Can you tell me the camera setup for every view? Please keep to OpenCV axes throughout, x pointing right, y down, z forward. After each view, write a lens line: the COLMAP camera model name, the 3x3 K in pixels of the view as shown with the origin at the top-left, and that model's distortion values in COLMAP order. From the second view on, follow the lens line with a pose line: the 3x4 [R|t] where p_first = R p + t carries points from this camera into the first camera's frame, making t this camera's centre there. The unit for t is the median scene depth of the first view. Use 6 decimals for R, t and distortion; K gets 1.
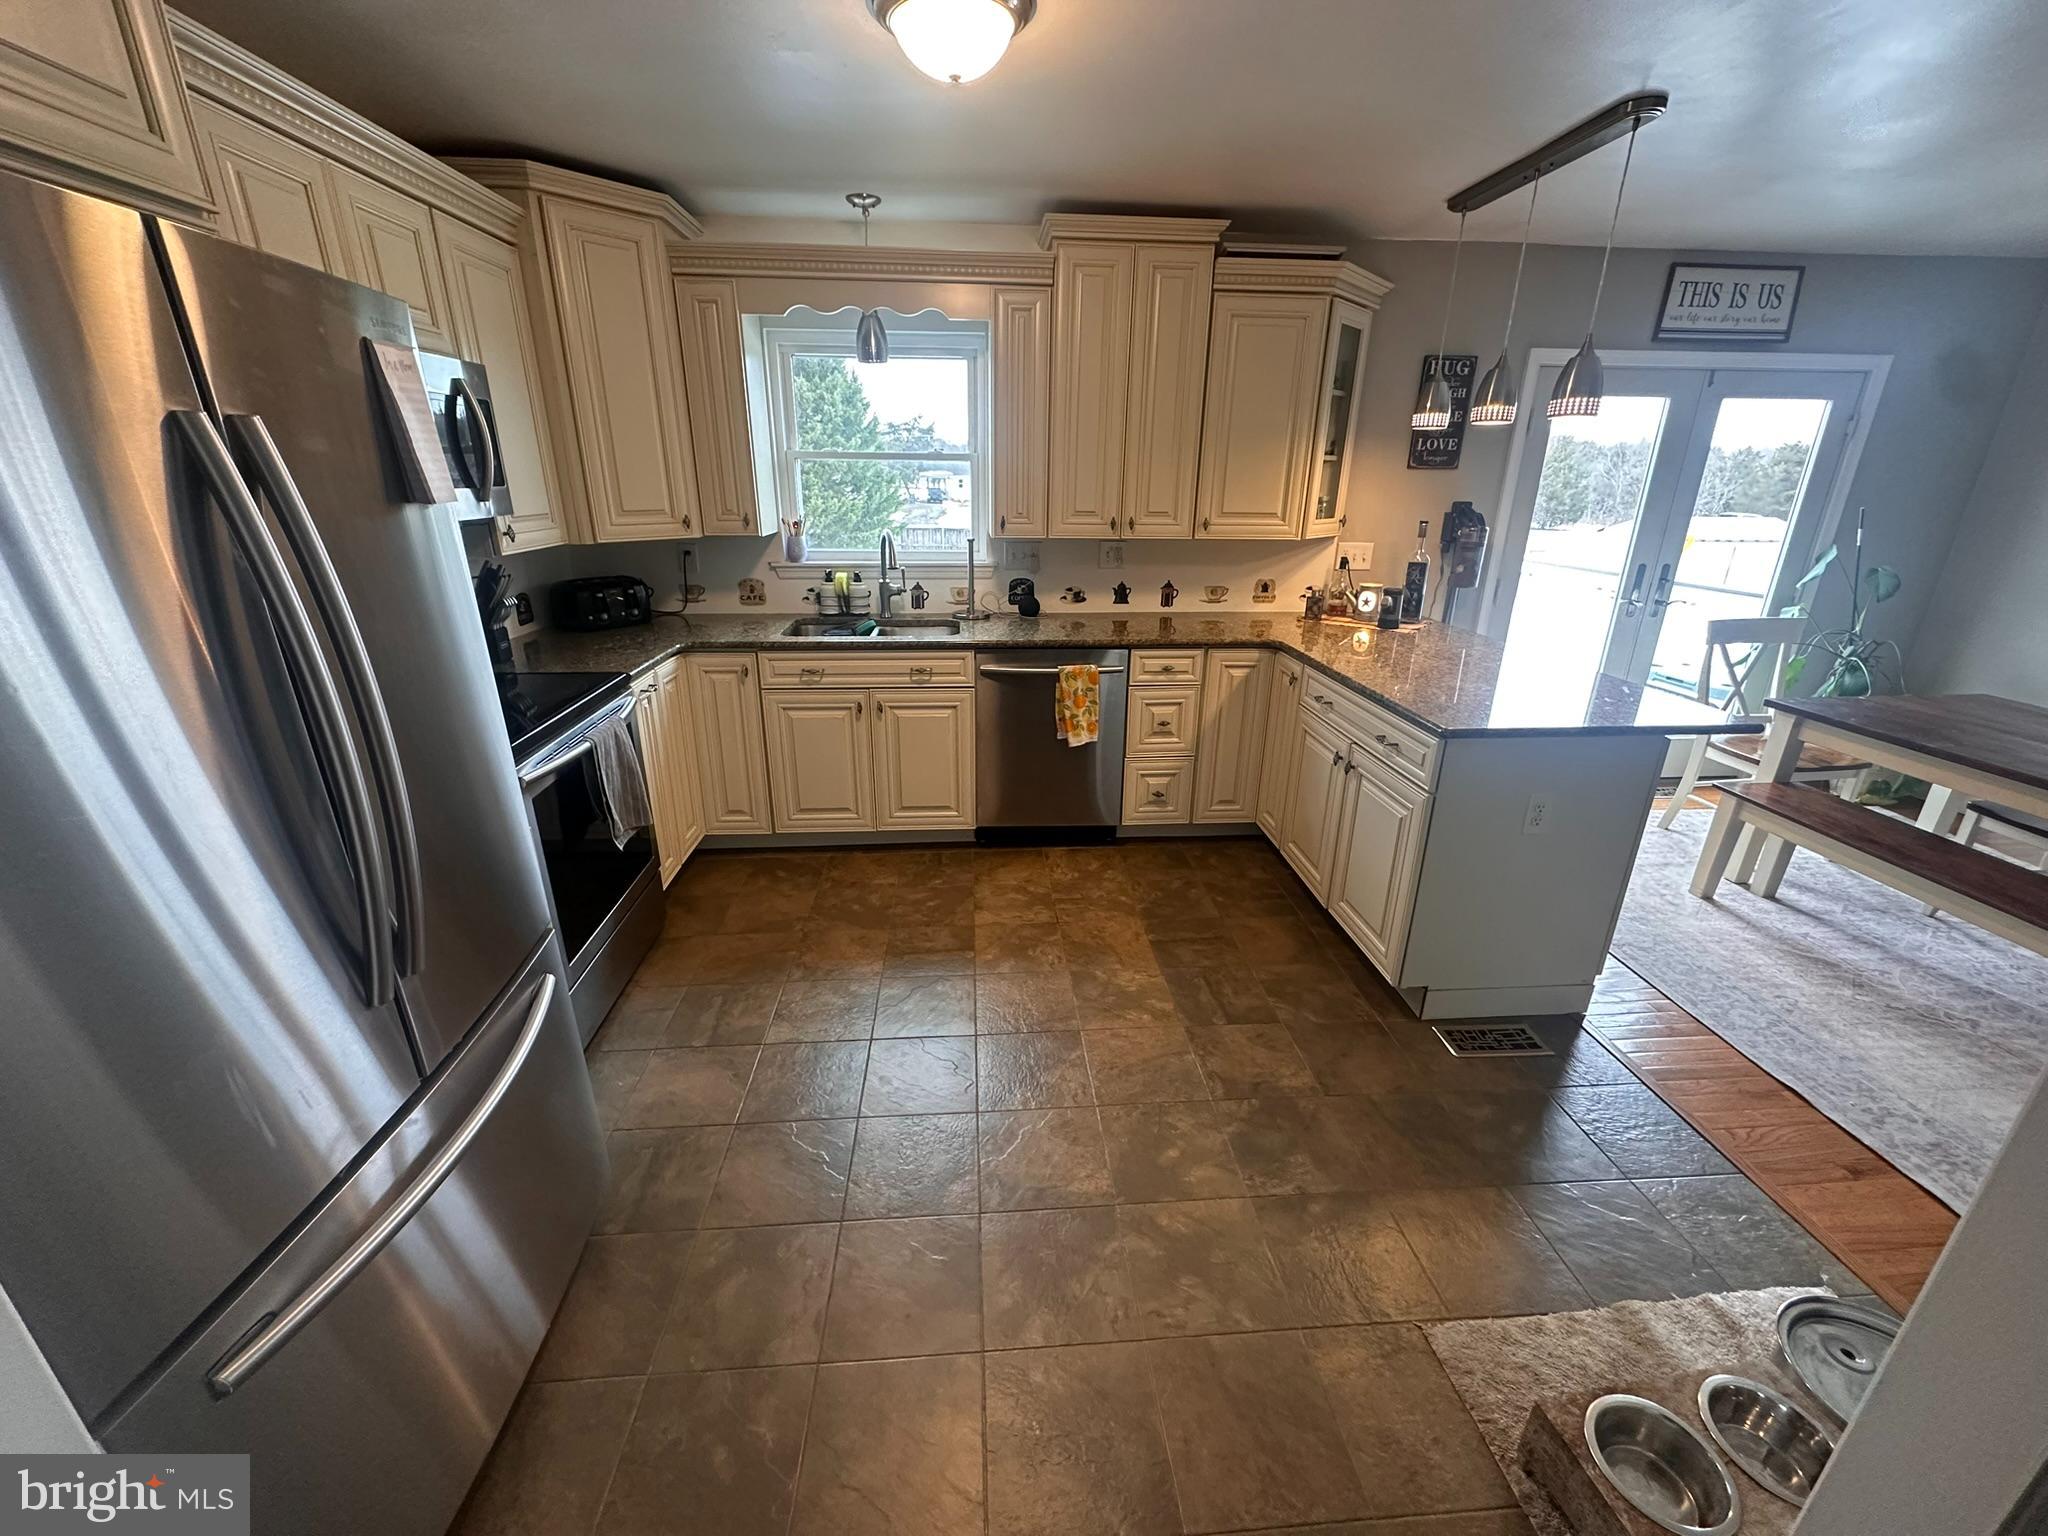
lens RADIAL K [[818.2, 0, 1033.7], [0, 818.2, 761.0], [0, 0, 1]] dist [-0.002877, 0.000094]
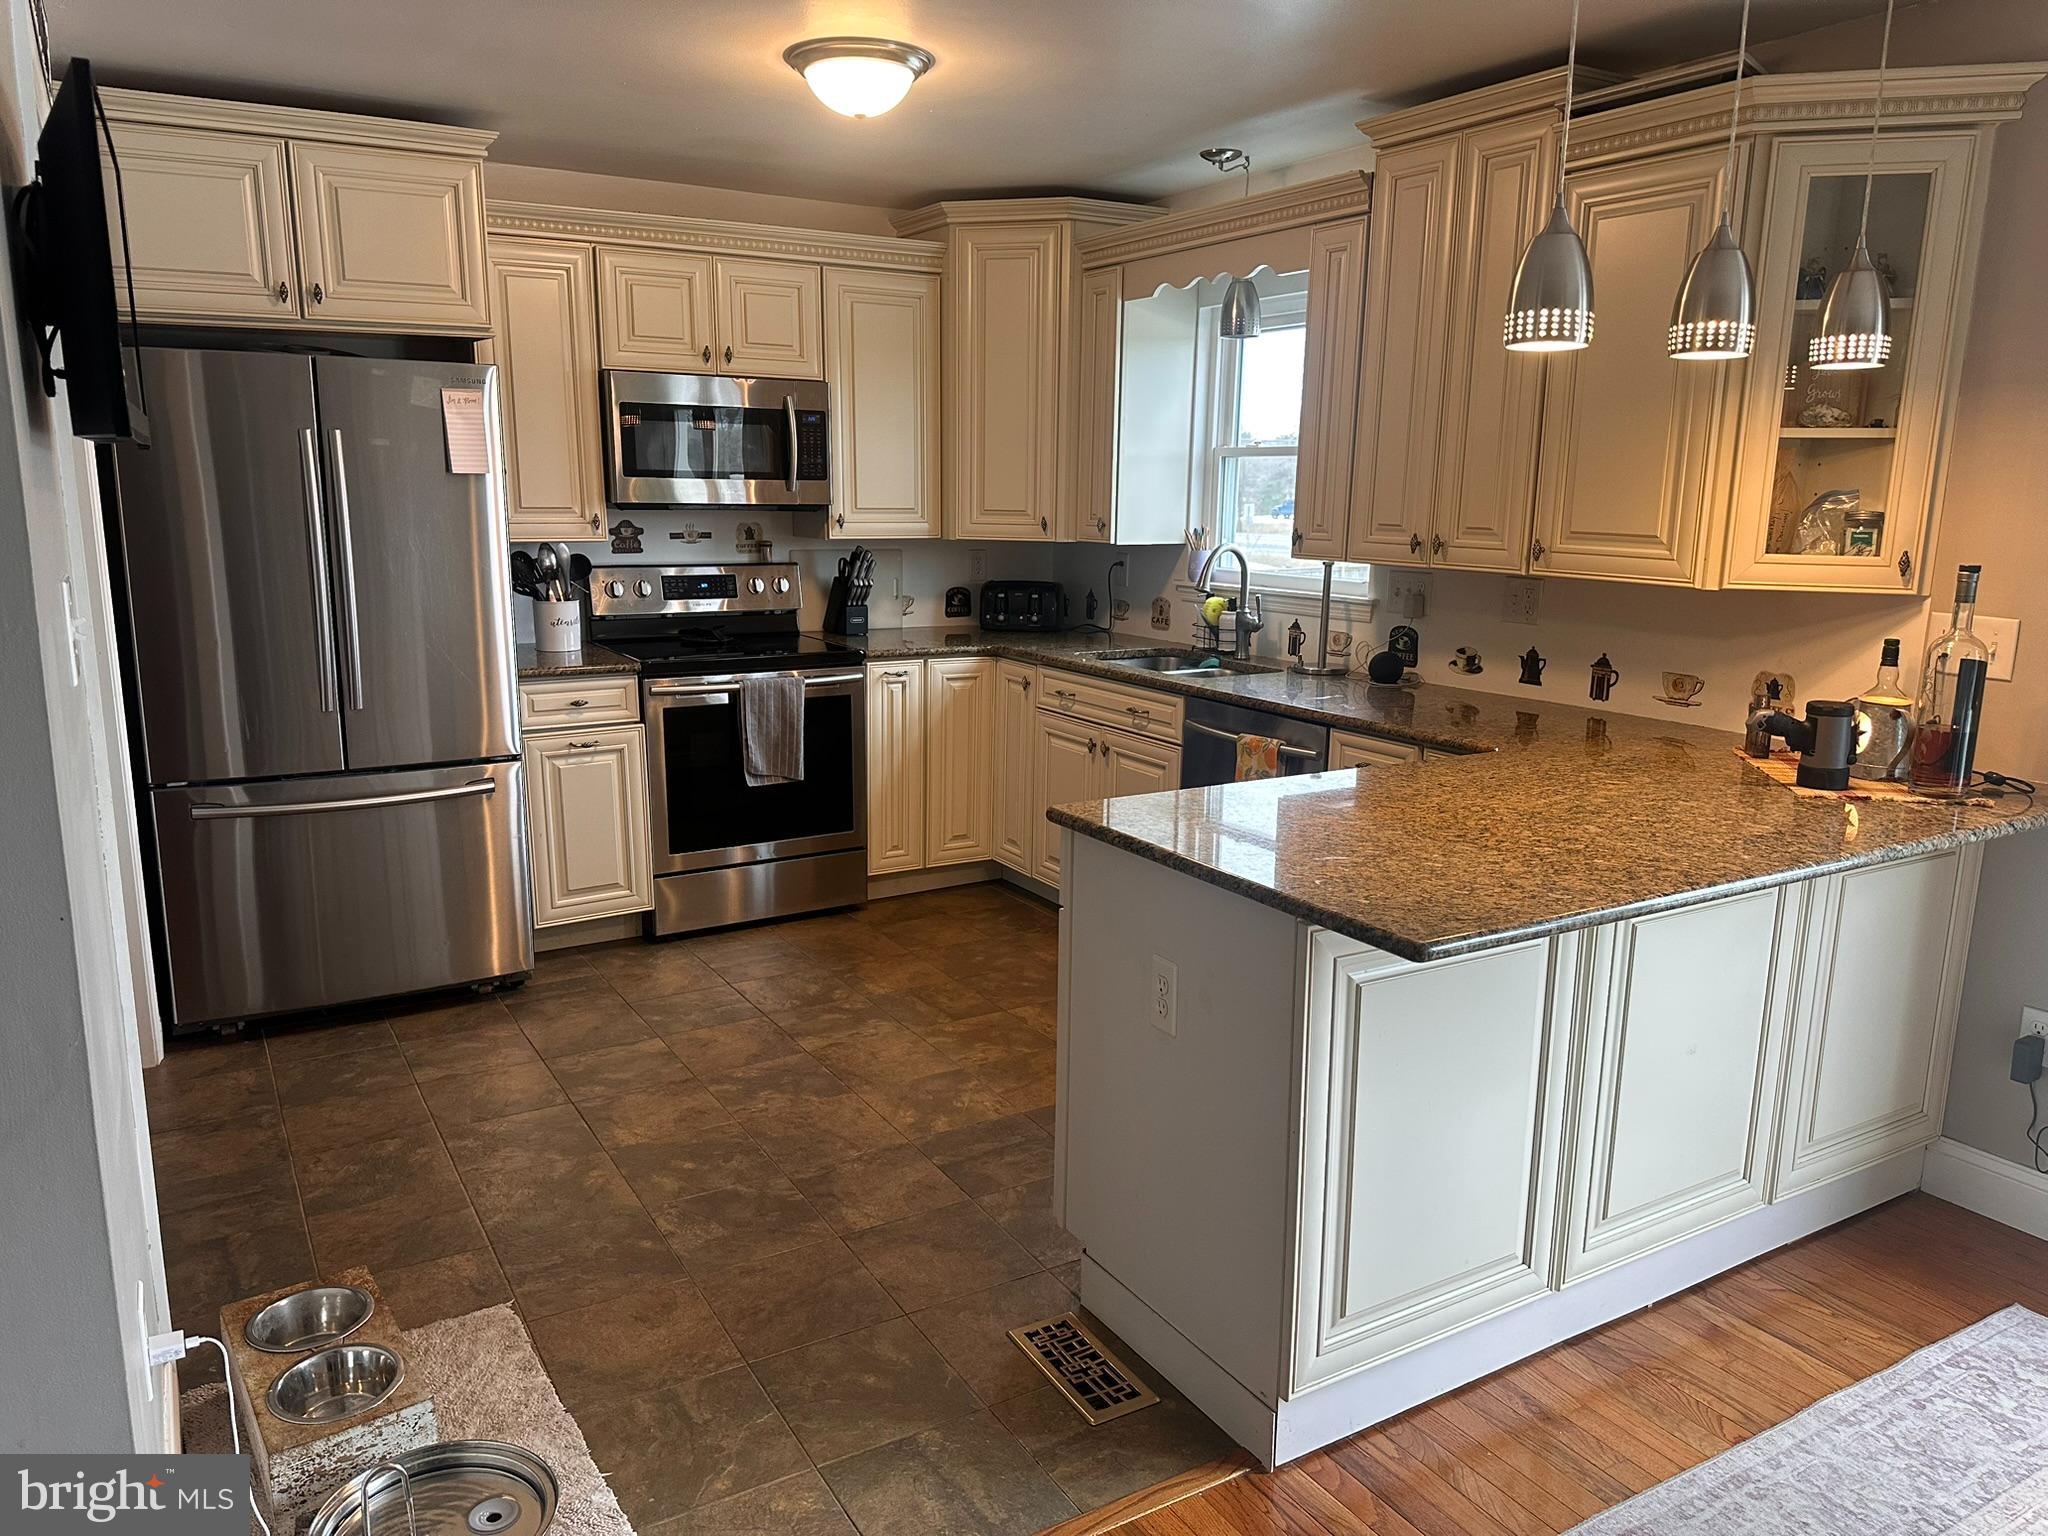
lens RADIAL K [[1421.2, 0, 1032.3], [0, 1421.2, 774.6], [0, 0, 1]] dist [0.064798, -0.012342]
pose [[0.459432, 0.175982, -0.870605, 1.043903], [-0.302904, 0.952461, 0.032681, -0.068779], [0.834968, 0.248695, 0.490896, 0.261503]]
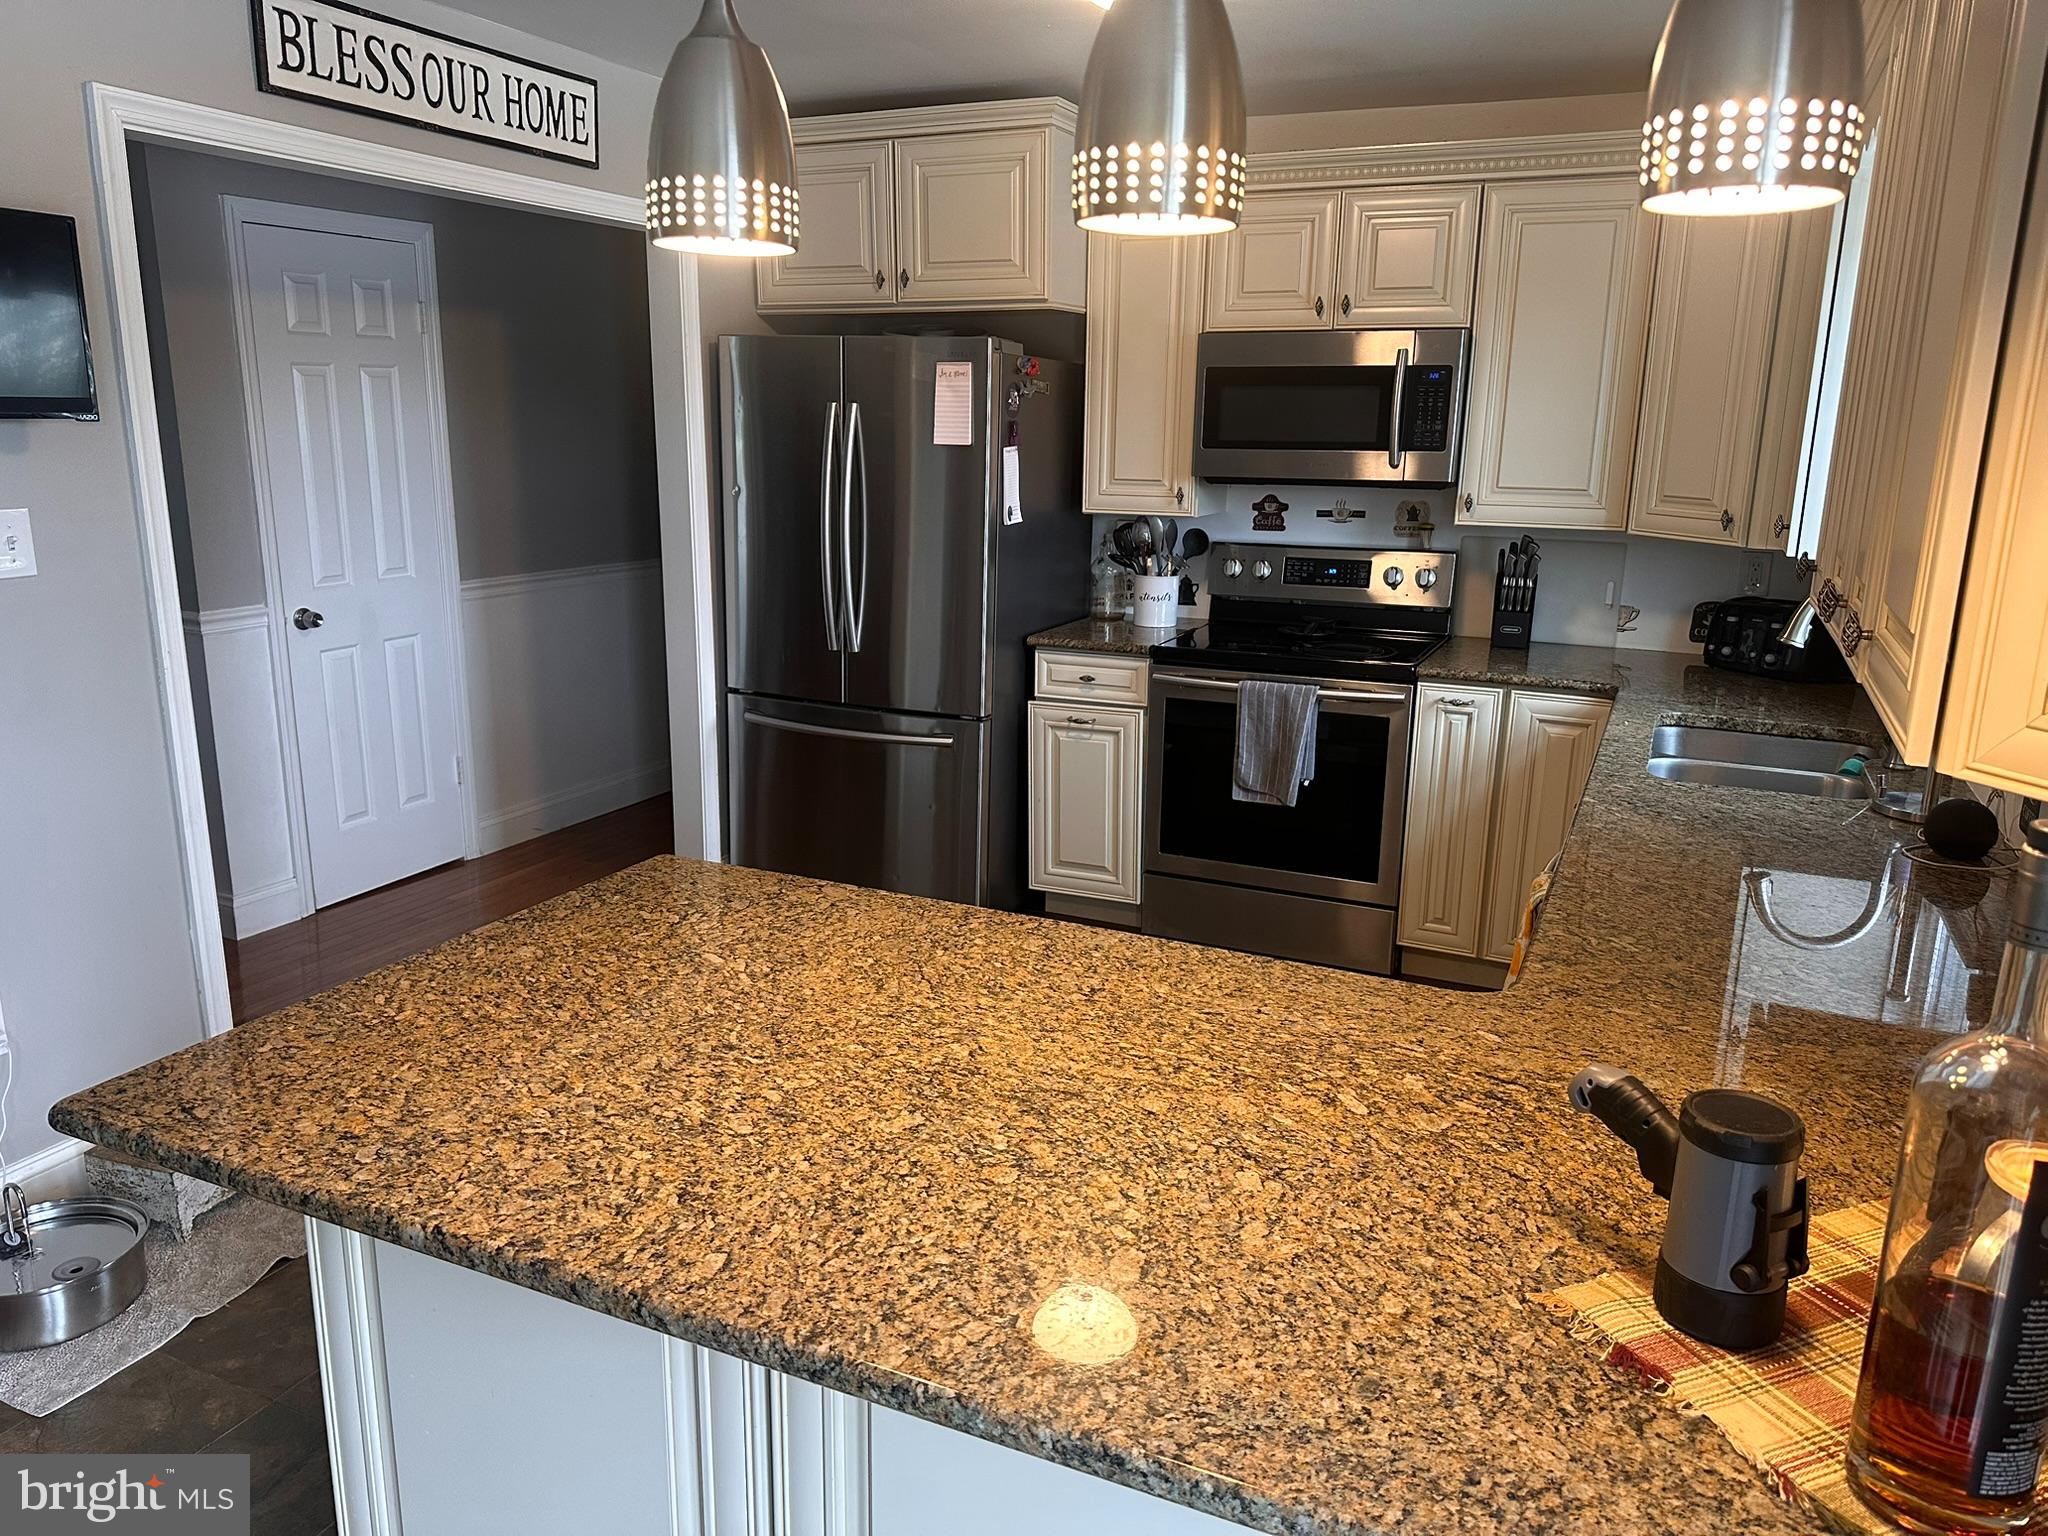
lens RADIAL K [[1421.2, 0, 1017.7], [0, 1421.2, 763.1], [0, 0, 1]] dist [0.064798, -0.012342]
pose [[-0.491399, 0.188443, -0.850303, 0.830833], [-0.305638, 0.876907, 0.370971, -0.369504], [0.815544, 0.442180, -0.373316, 1.045510]]
